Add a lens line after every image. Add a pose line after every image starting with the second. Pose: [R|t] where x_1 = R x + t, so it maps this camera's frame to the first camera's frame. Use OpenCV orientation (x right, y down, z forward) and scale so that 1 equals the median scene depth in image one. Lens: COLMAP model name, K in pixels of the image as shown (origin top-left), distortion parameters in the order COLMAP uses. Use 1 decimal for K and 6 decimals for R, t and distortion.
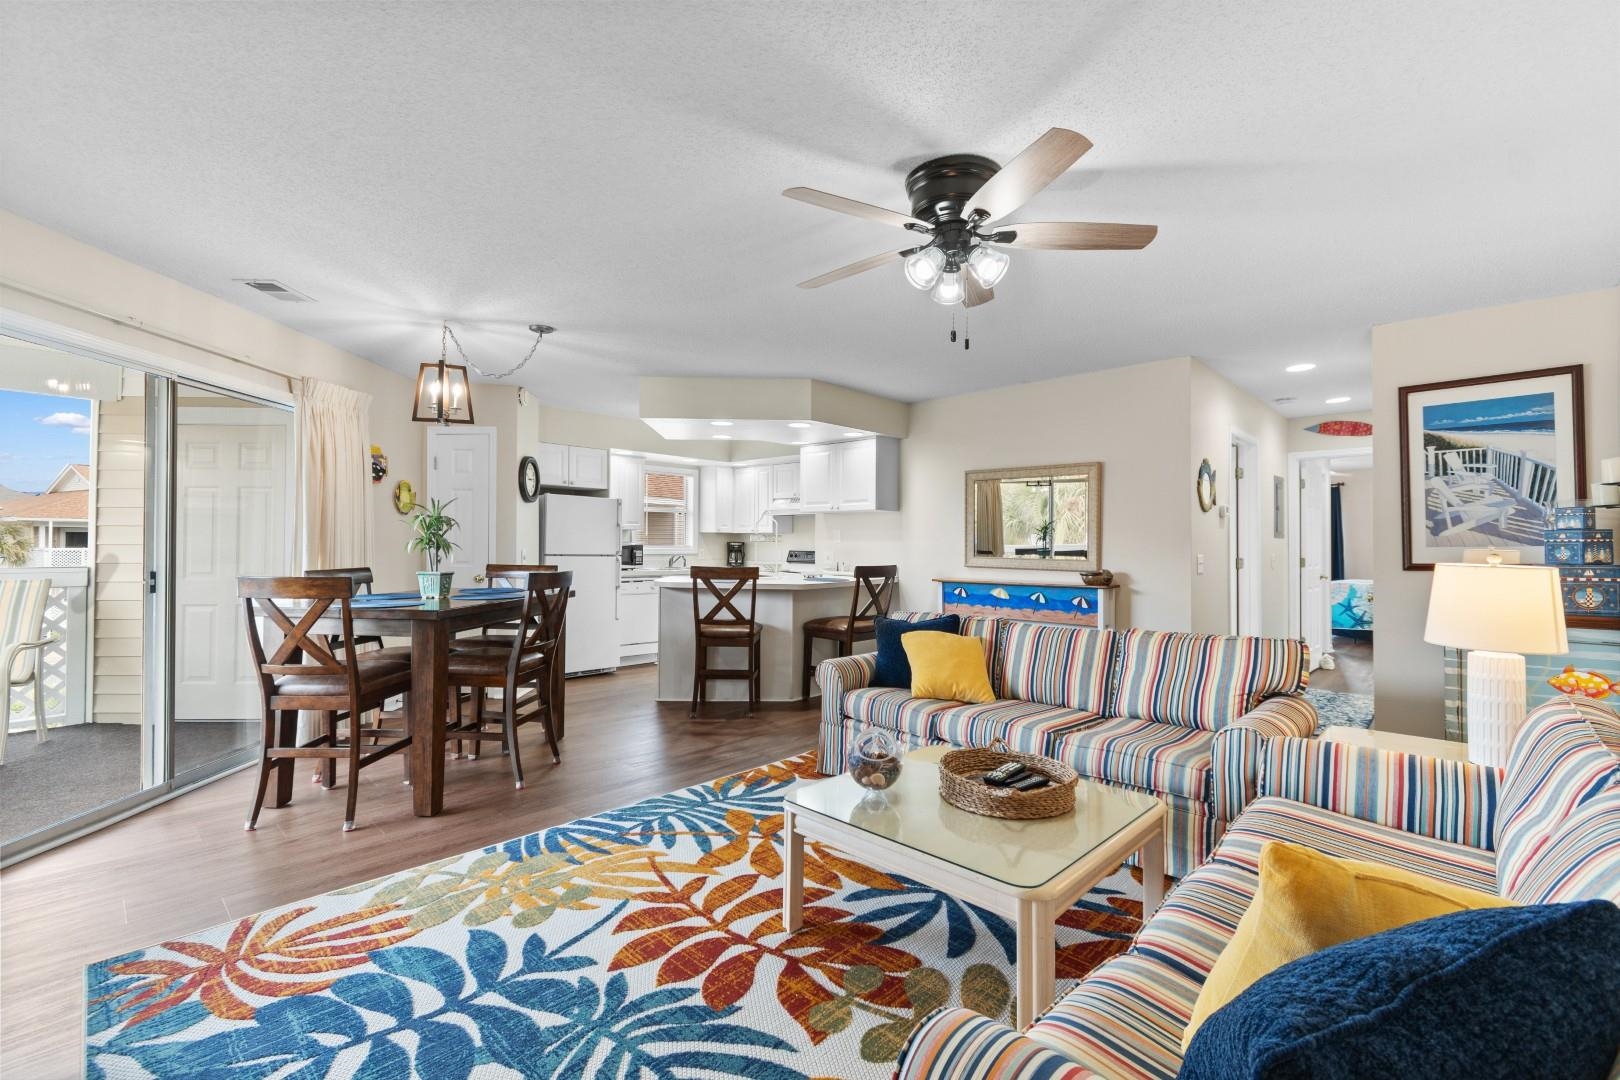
lens RADIAL K [[712.4, 0, 836.4], [0, 712.4, 535.2], [0, 0, 1]] dist [0.002937, 0.000499]
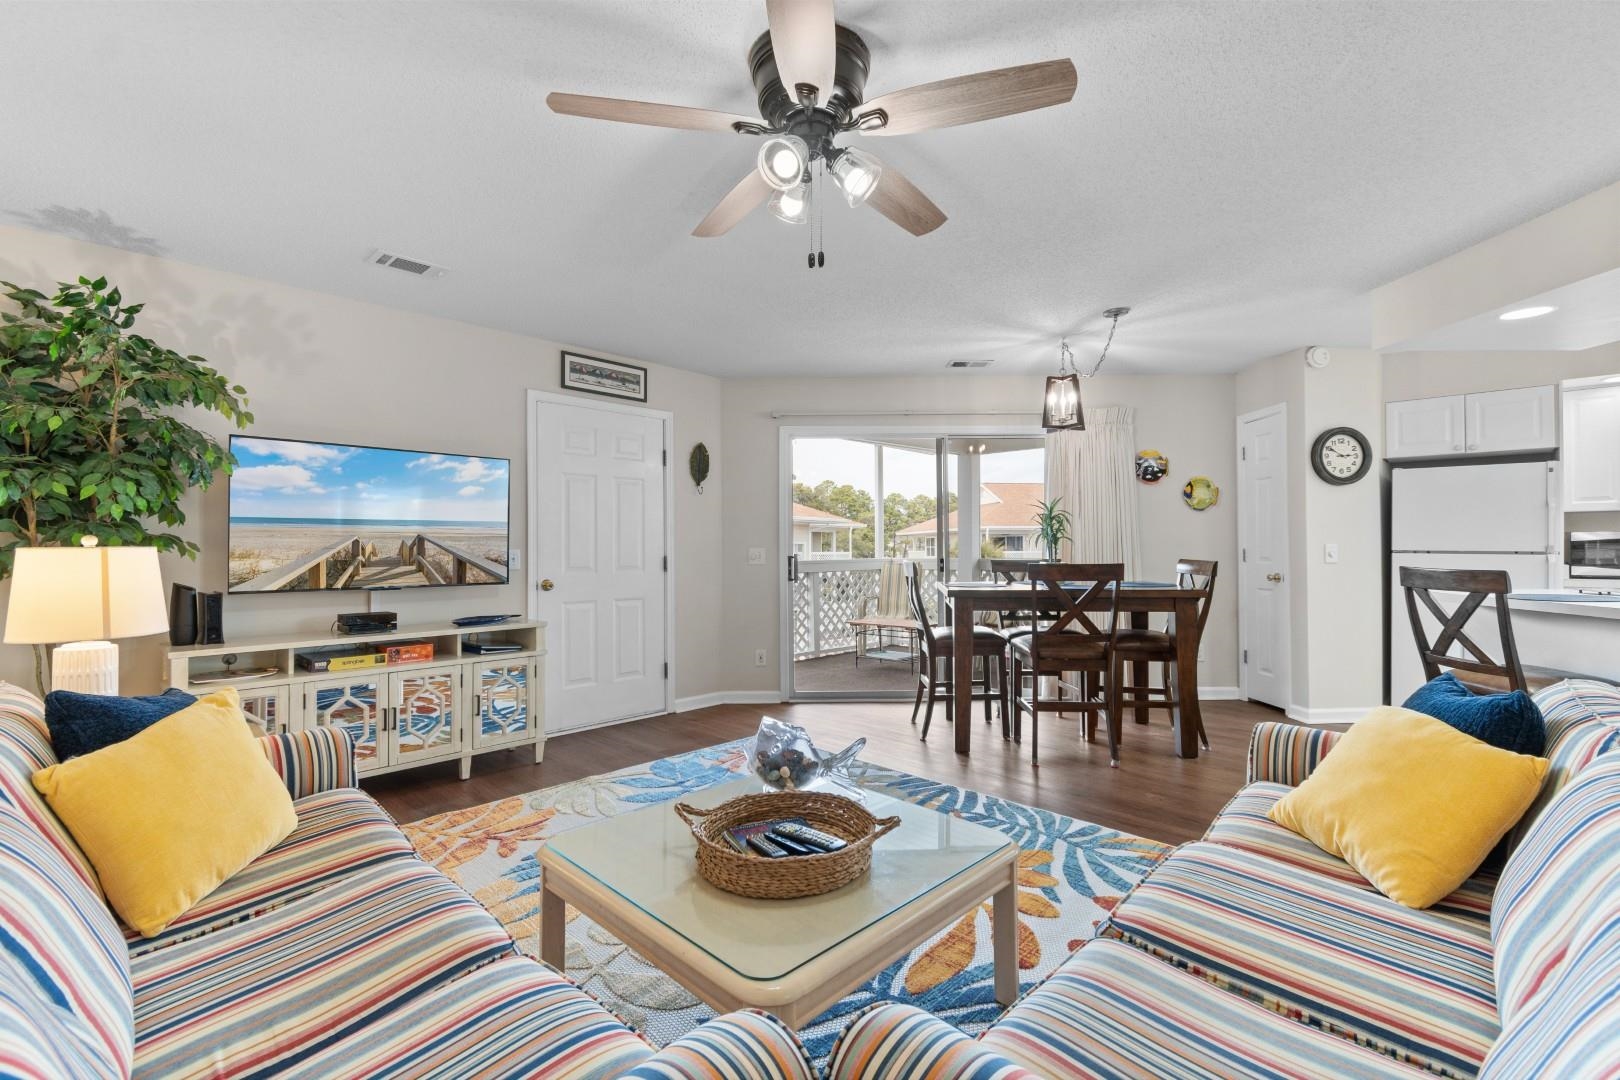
lens RADIAL K [[712.4, 0, 802.5], [0, 712.4, 547.2], [0, 0, 1]] dist [0.002937, 0.000499]
pose [[-0.039641, -0.002773, -0.999210, 0.587965], [0.018825, 0.999817, -0.003522, 0.022346], [0.999037, -0.018949, -0.039581, 0.632601]]
